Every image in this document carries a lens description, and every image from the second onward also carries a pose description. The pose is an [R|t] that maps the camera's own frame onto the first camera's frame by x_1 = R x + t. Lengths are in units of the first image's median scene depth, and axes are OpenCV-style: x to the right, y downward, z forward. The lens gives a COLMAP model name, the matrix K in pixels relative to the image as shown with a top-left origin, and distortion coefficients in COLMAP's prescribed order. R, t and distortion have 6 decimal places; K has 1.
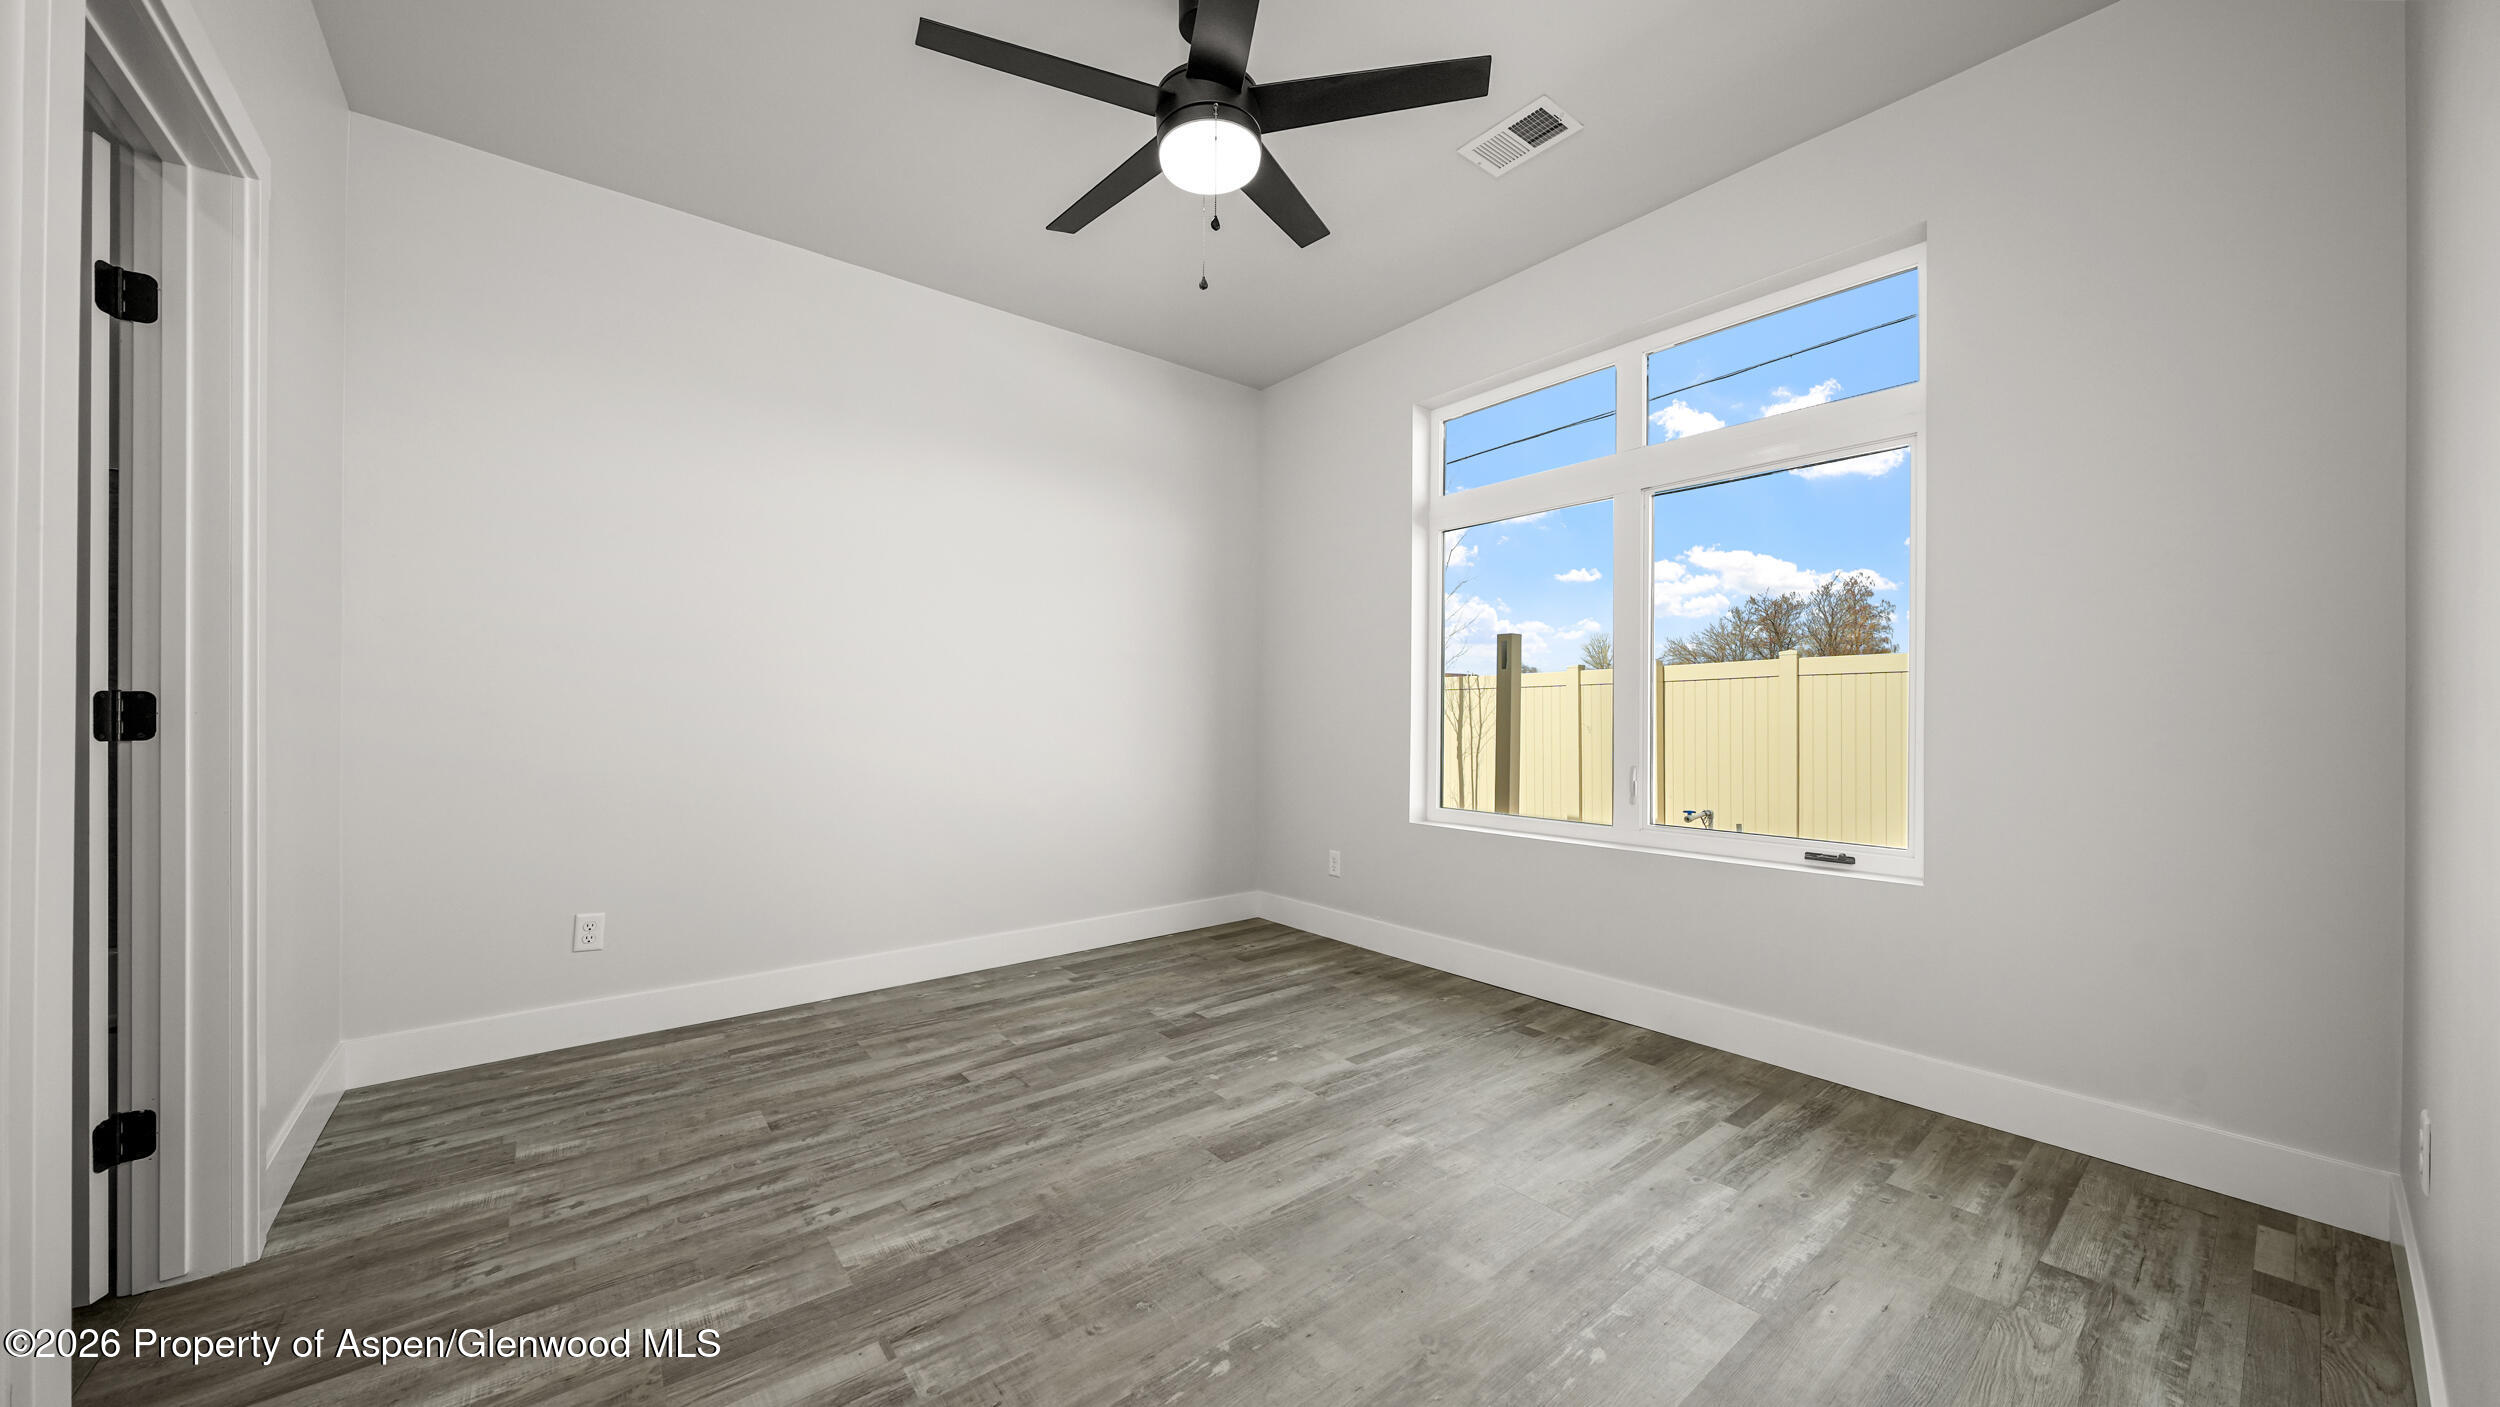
lens RADIAL K [[836.7, 0, 1247.8], [0, 836.7, 706.6], [0, 0, 1]] dist [-0.001275, 0.000028]
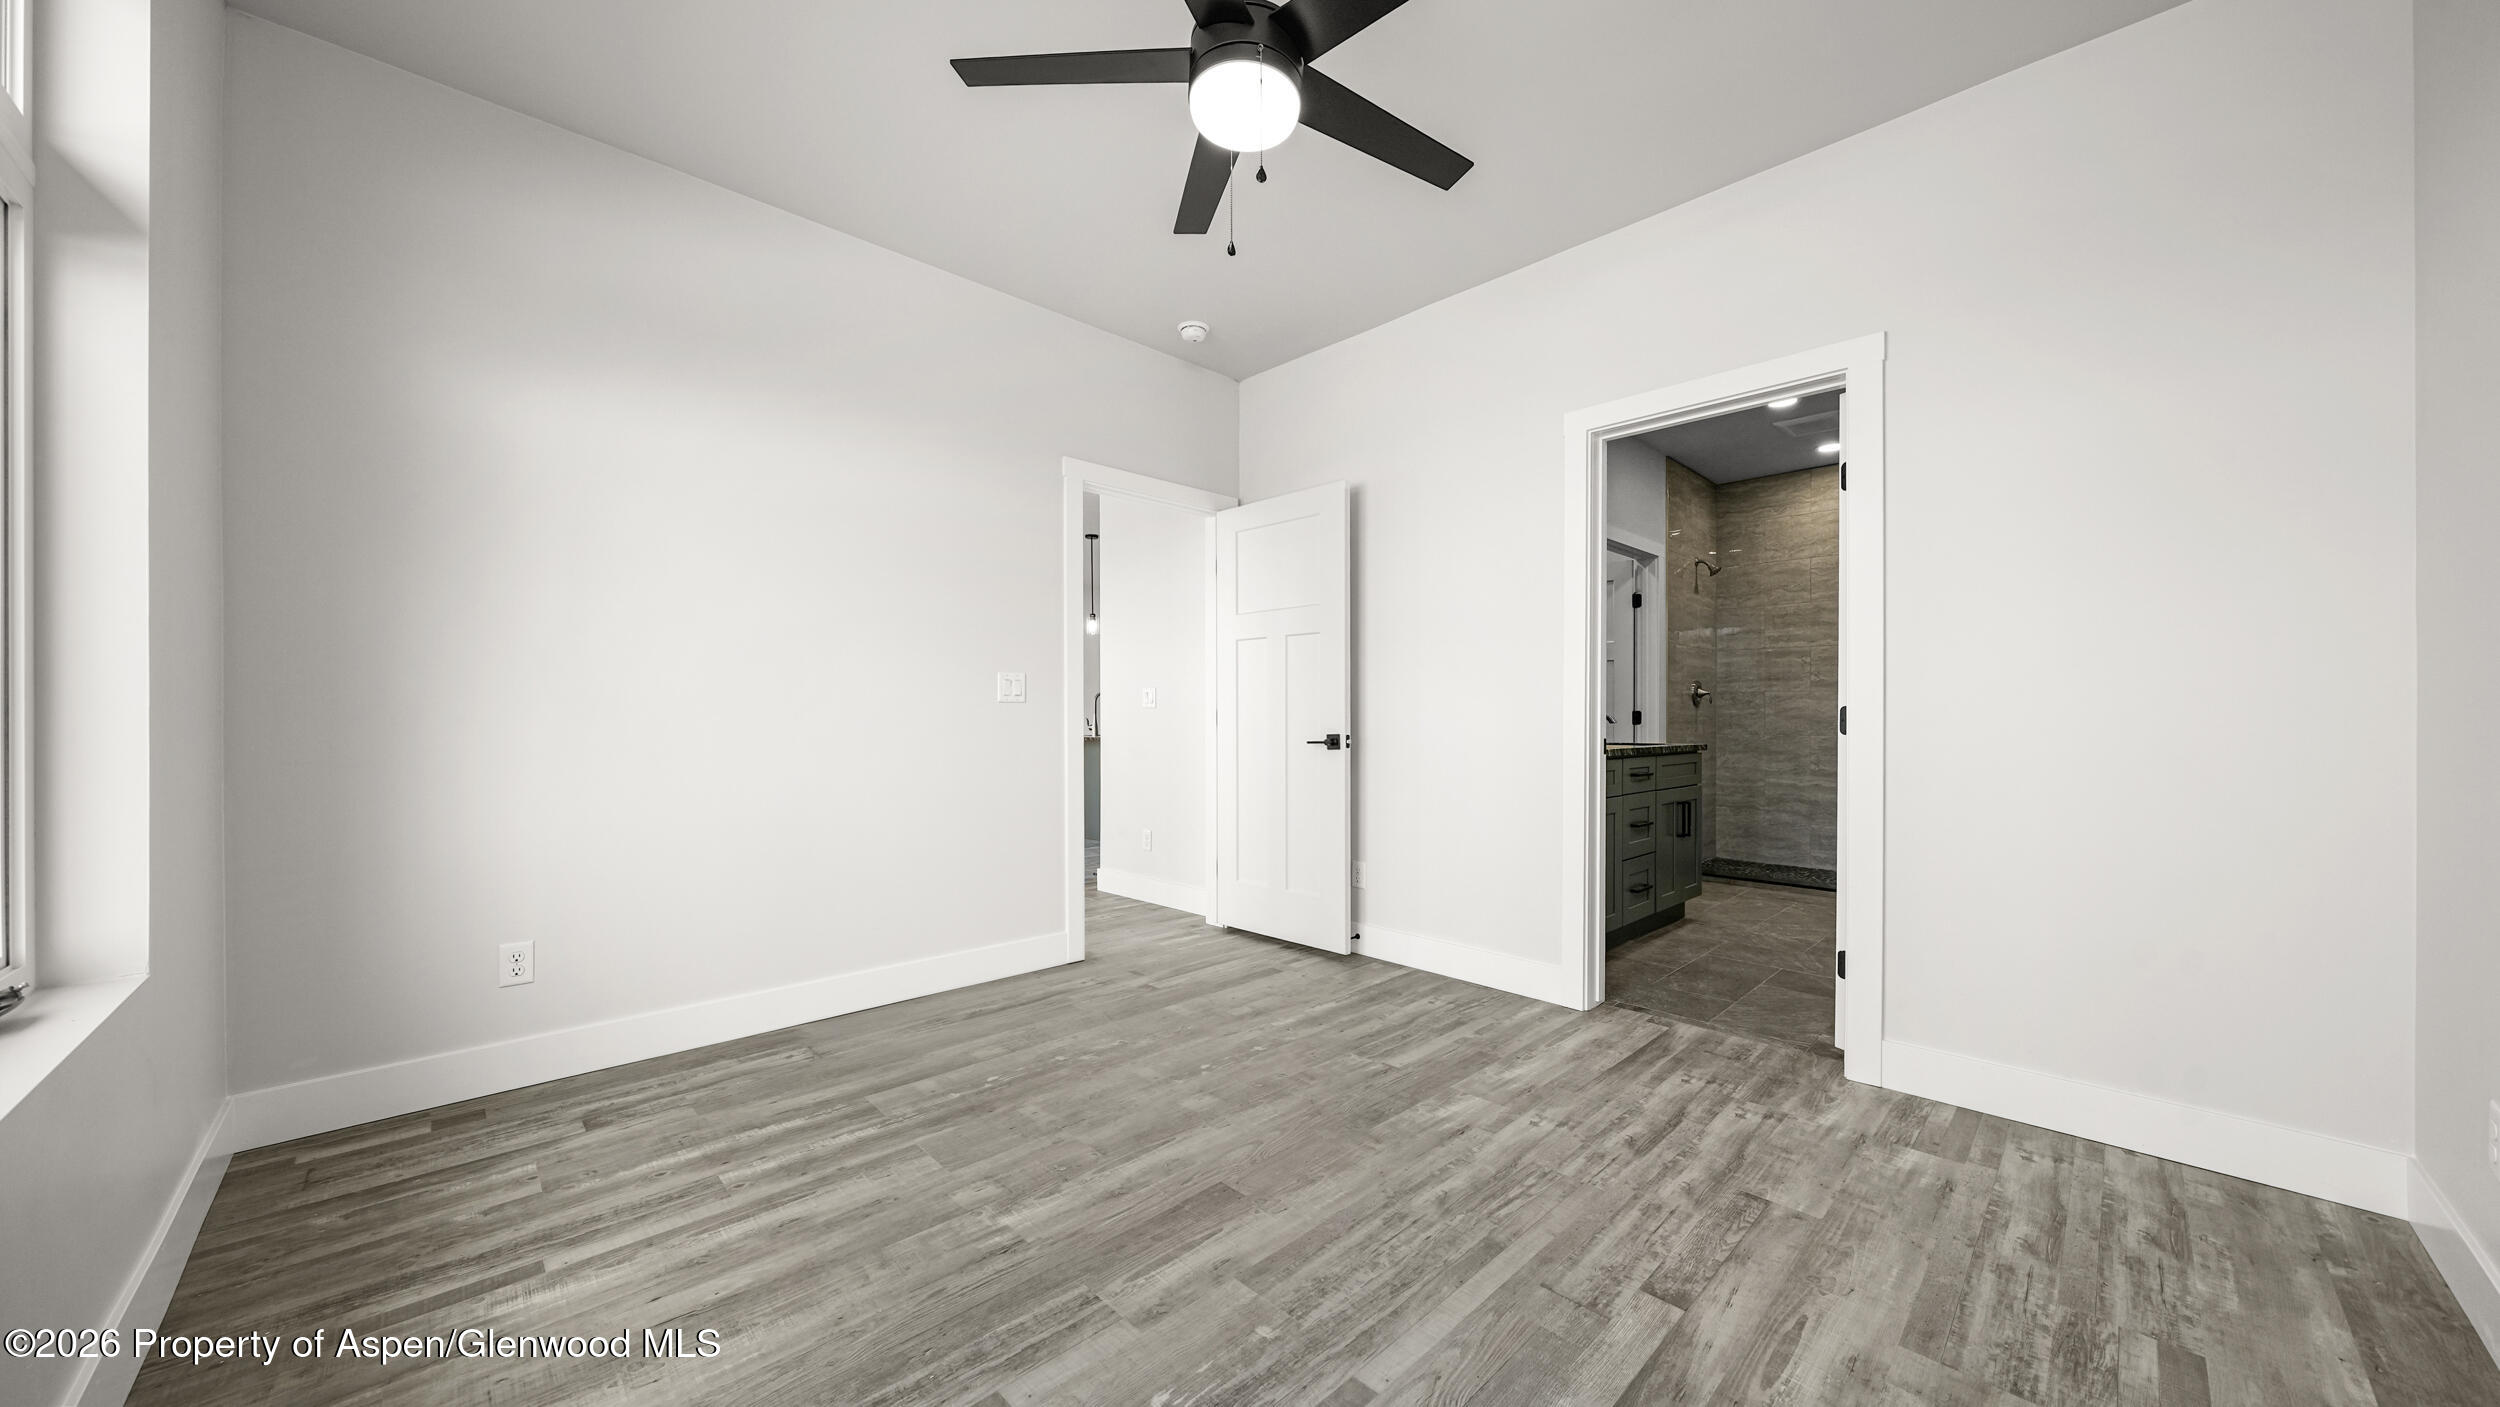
lens RADIAL K [[846.2, 0, 1250.8], [0, 846.2, 719.6], [0, 0, 1]] dist [-0.002055, -0.000007]
pose [[-0.995449, -0.004478, -0.095196, 0.034150], [-0.003368, 0.999924, -0.011820, 0.026088], [0.095241, -0.011445, -0.995388, 1.969955]]
